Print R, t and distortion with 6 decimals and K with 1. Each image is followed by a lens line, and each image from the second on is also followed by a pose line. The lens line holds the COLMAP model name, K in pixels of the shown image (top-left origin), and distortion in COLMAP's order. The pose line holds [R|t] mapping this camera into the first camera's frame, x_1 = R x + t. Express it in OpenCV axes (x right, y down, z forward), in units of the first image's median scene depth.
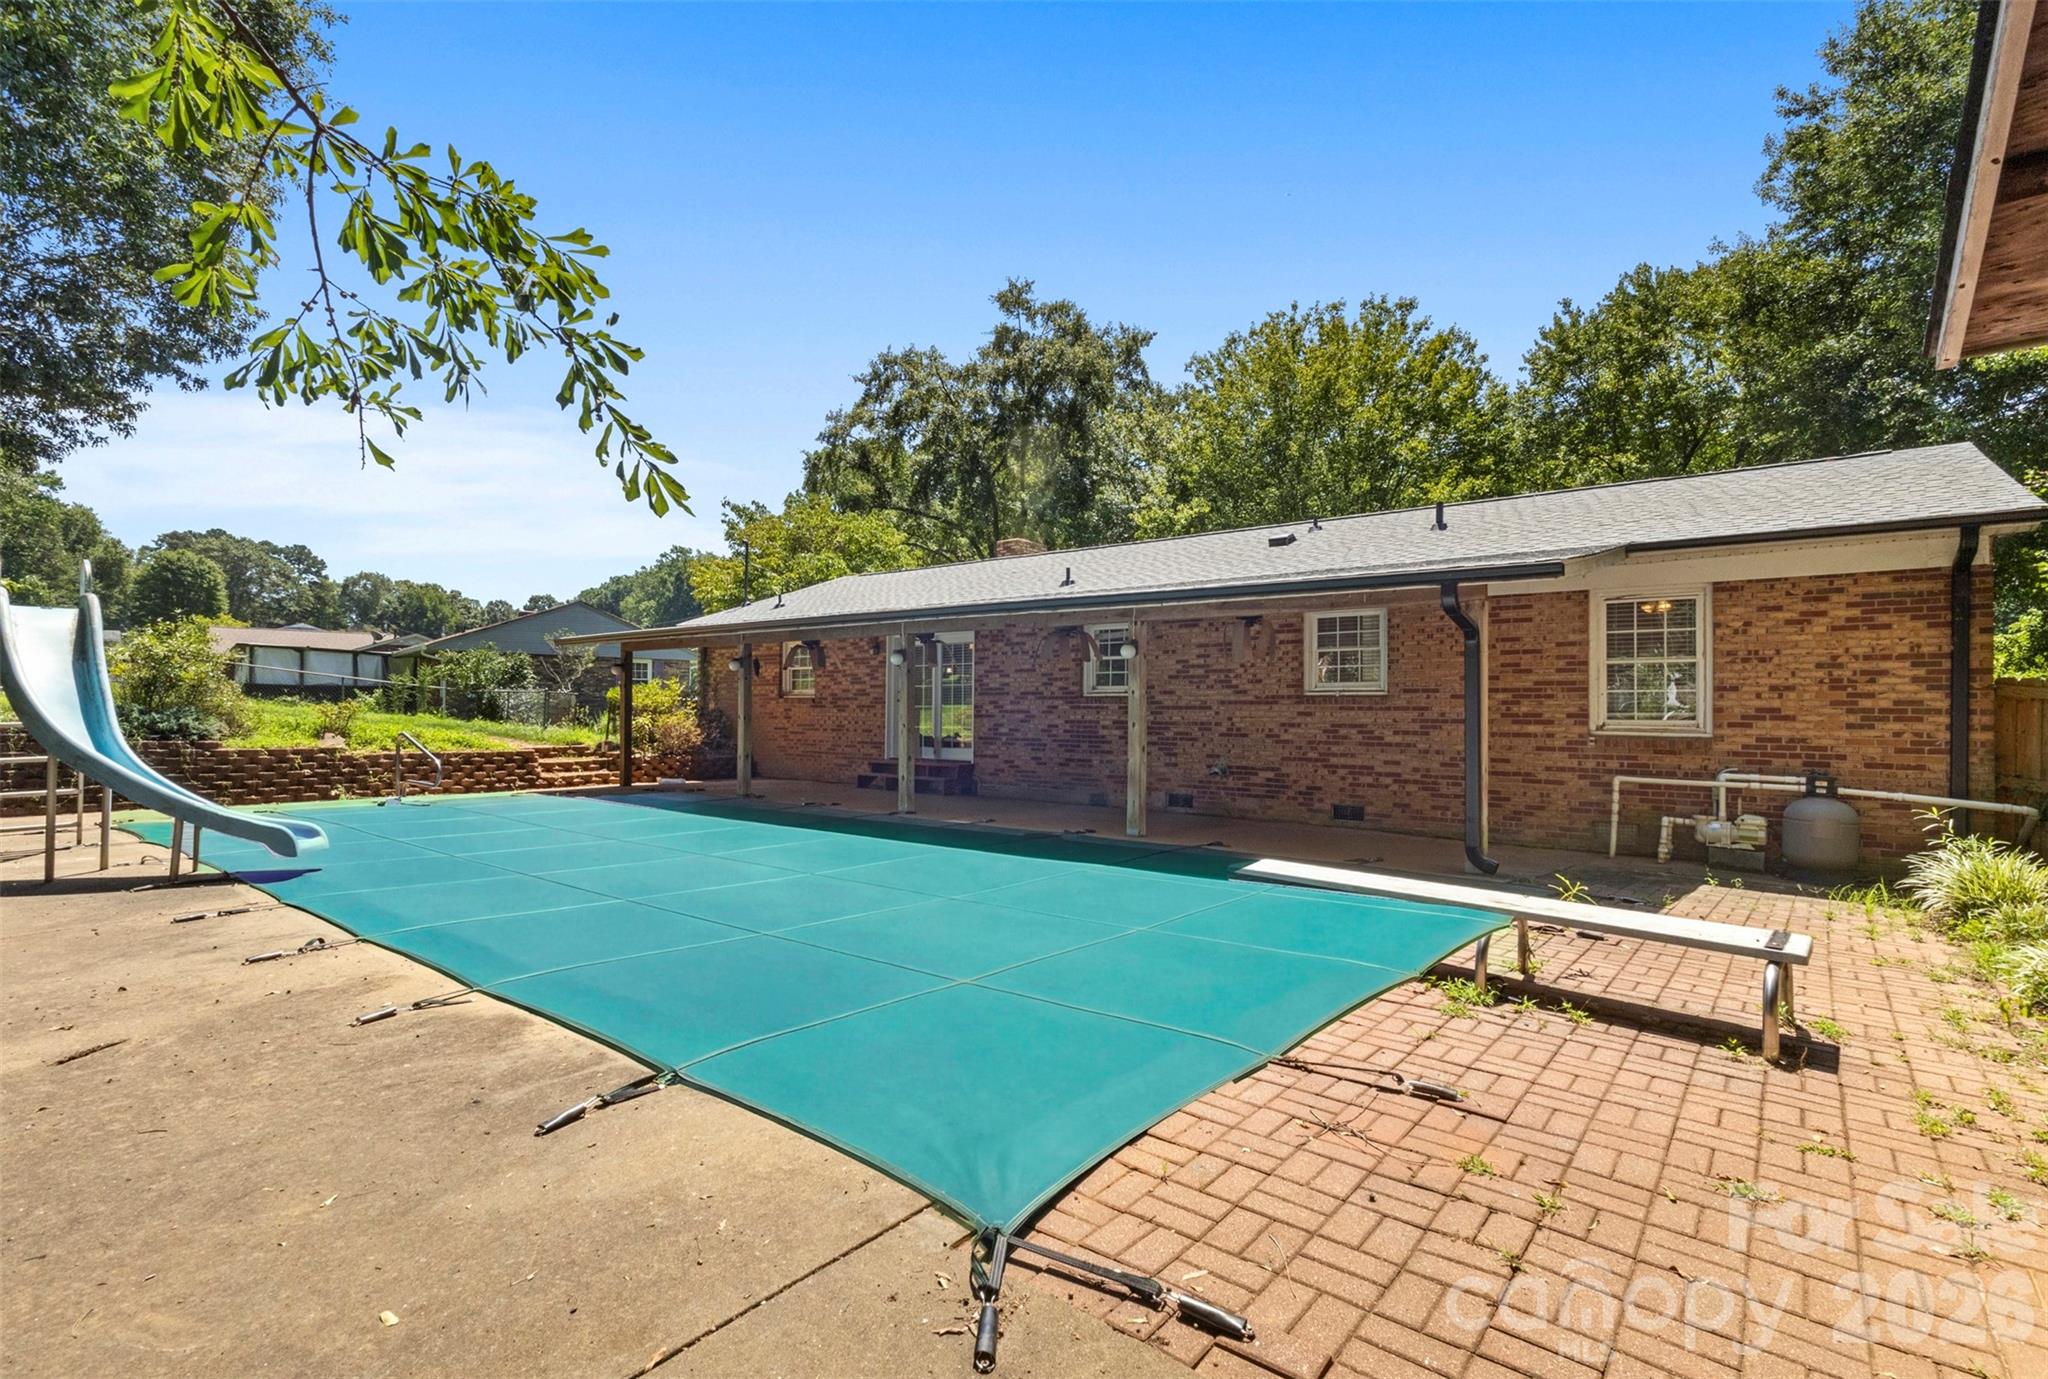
lens RADIAL K [[962.8, 0, 1006.9], [0, 962.8, 693.0], [0, 0, 1]] dist [0.020580, 0.001611]
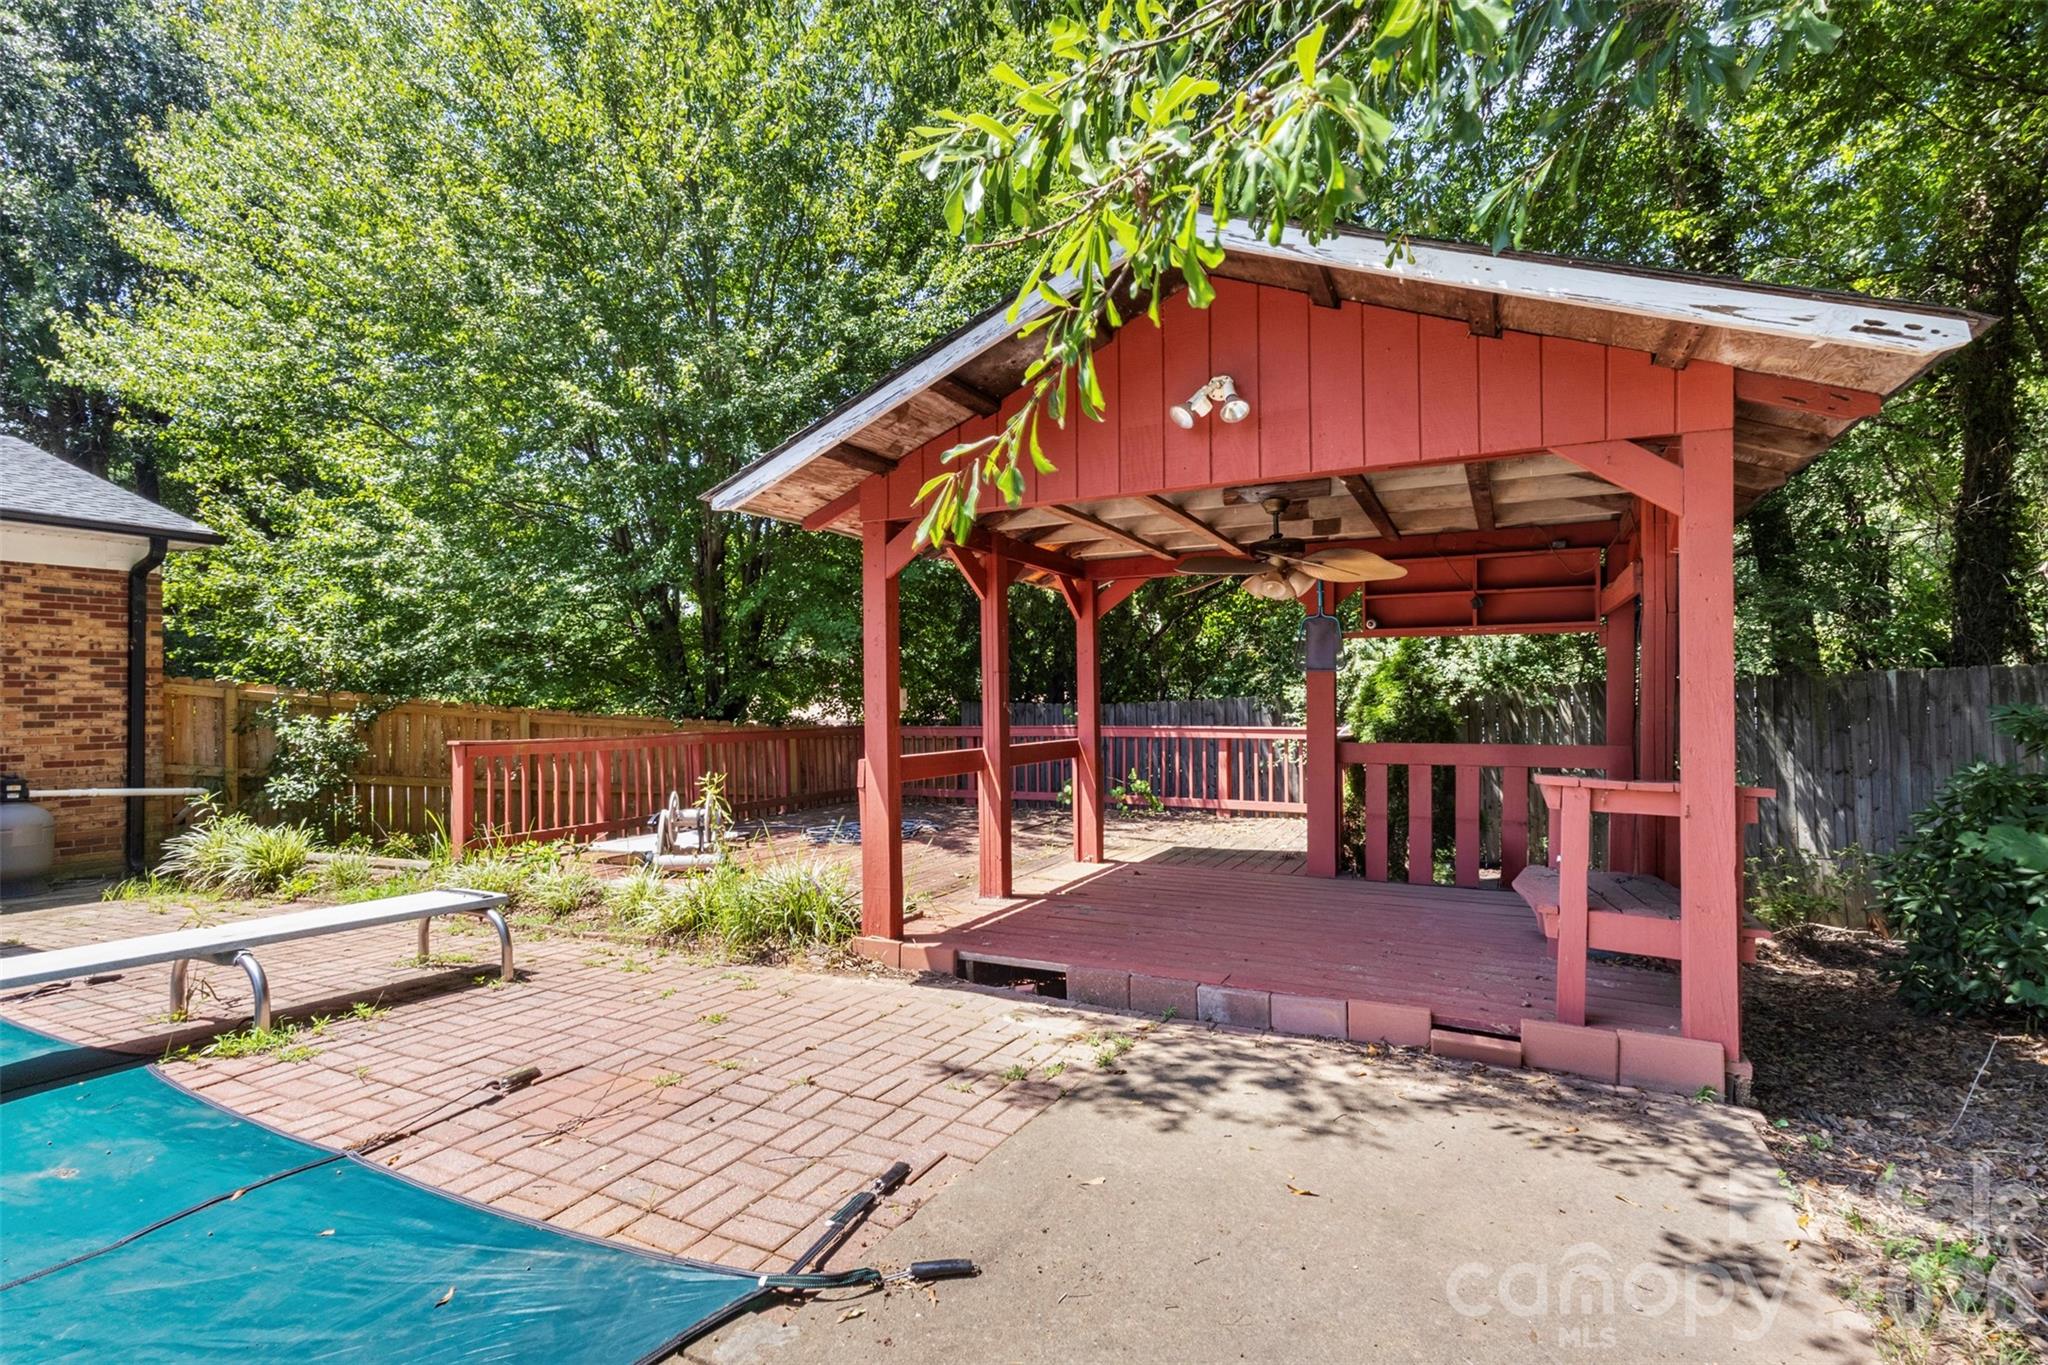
lens RADIAL K [[962.8, 0, 1011.1], [0, 962.8, 688.1], [0, 0, 1]] dist [0.020580, 0.001611]
pose [[-0.185358, 0.004264, 0.982662, -0.252286], [-0.007861, 0.999952, -0.005822, -0.003399], [-0.982640, -0.008804, -0.185315, 0.247595]]
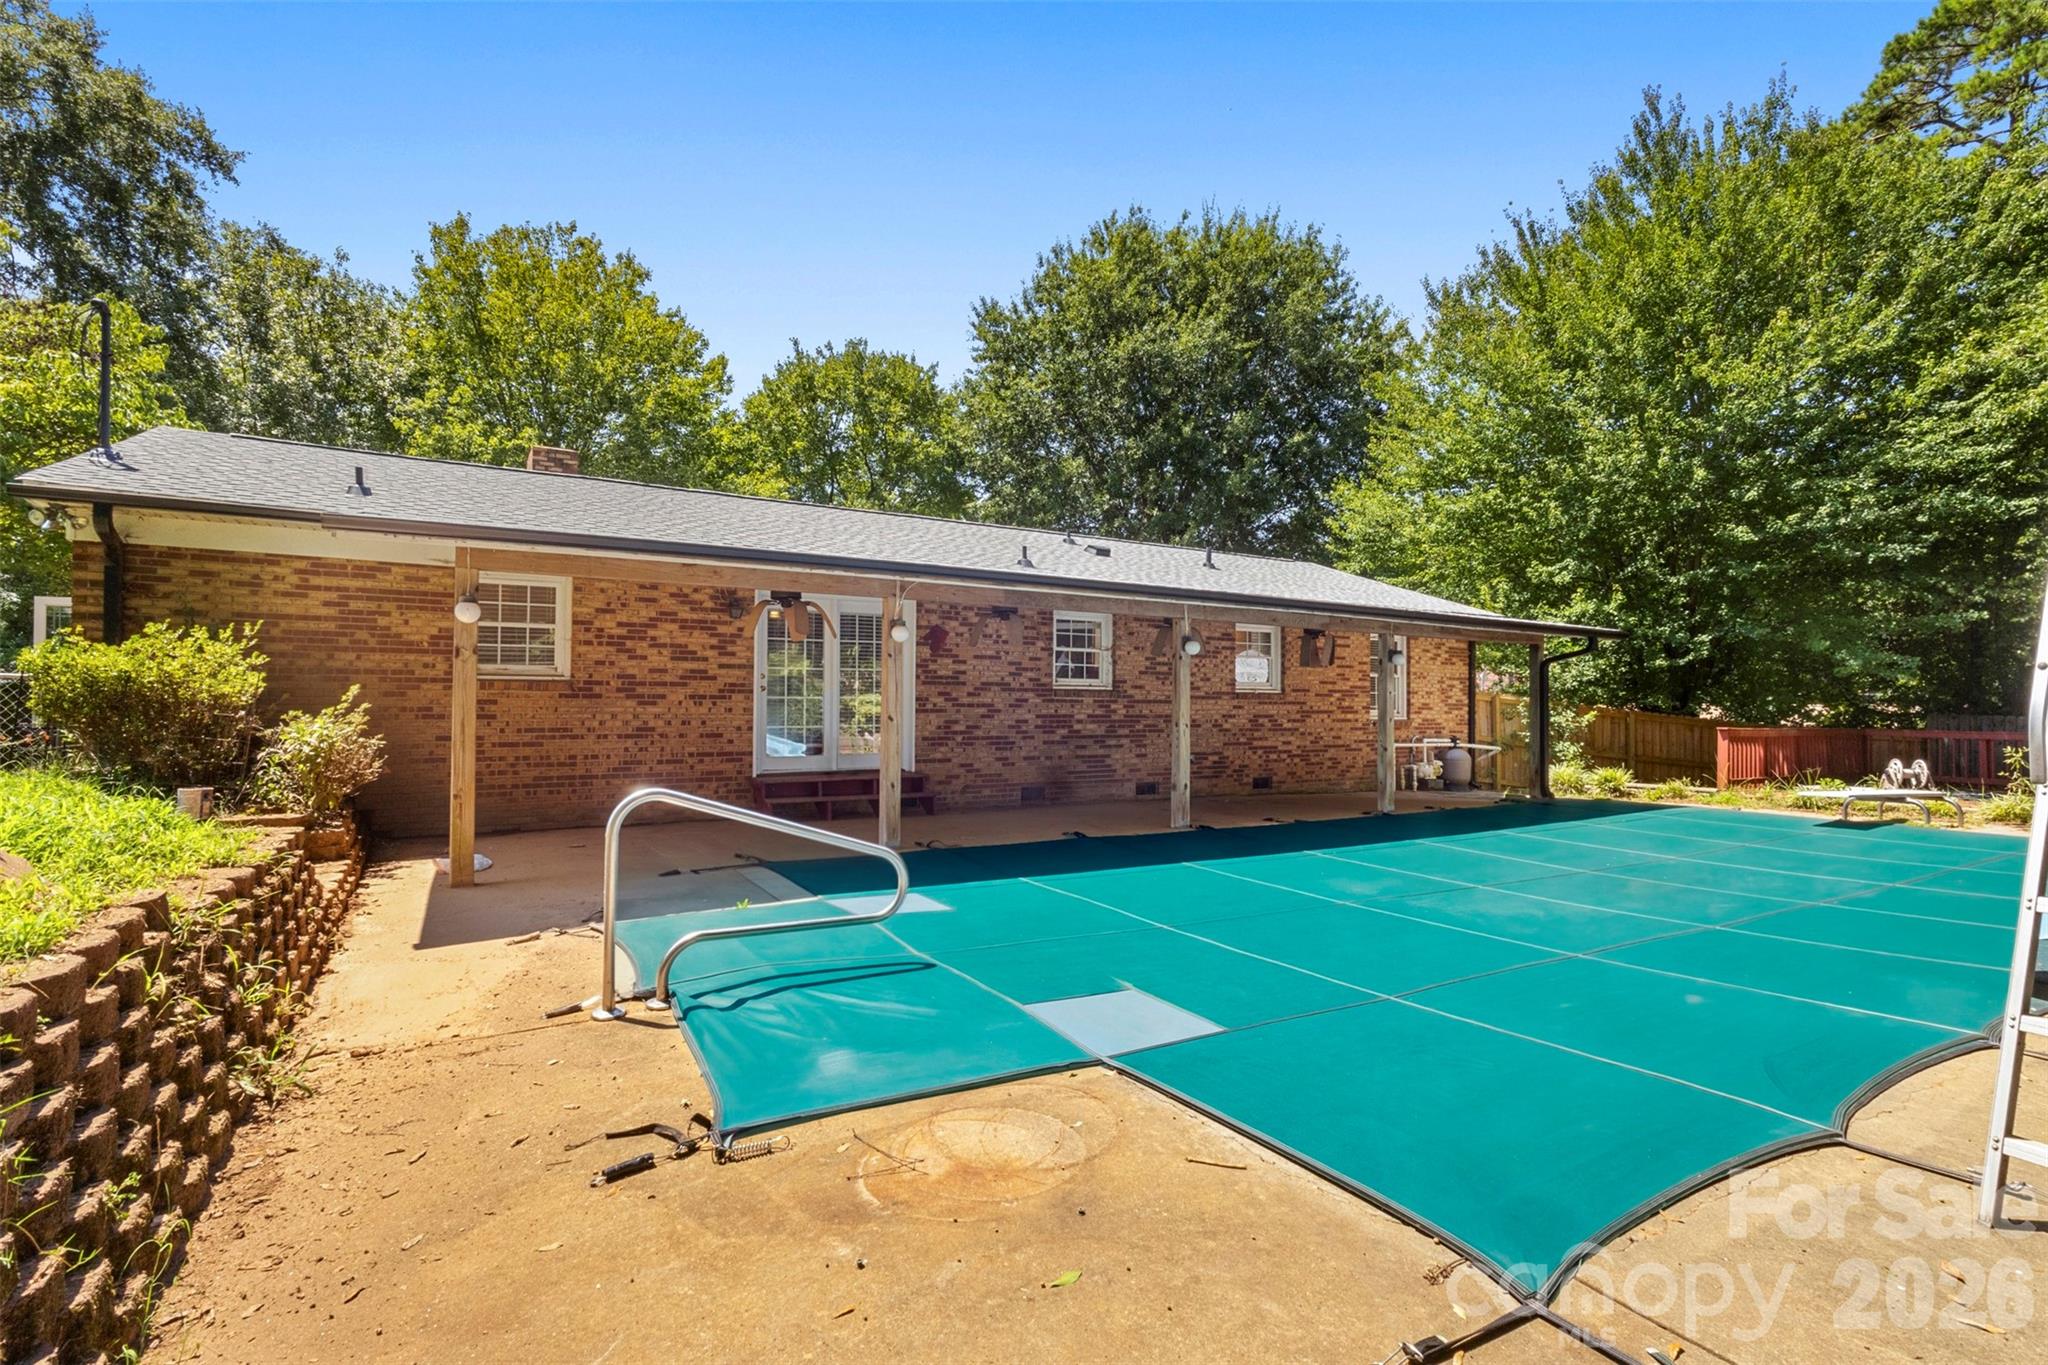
lens RADIAL K [[962.8, 0, 1028.3], [0, 962.8, 695.3], [0, 0, 1]] dist [0.020580, 0.001611]
pose [[0.347823, 0.005153, 0.937546, -1.301113], [-0.022350, 0.999746, 0.002796, 0.012269], [-0.937294, -0.021927, 0.347850, 1.129935]]
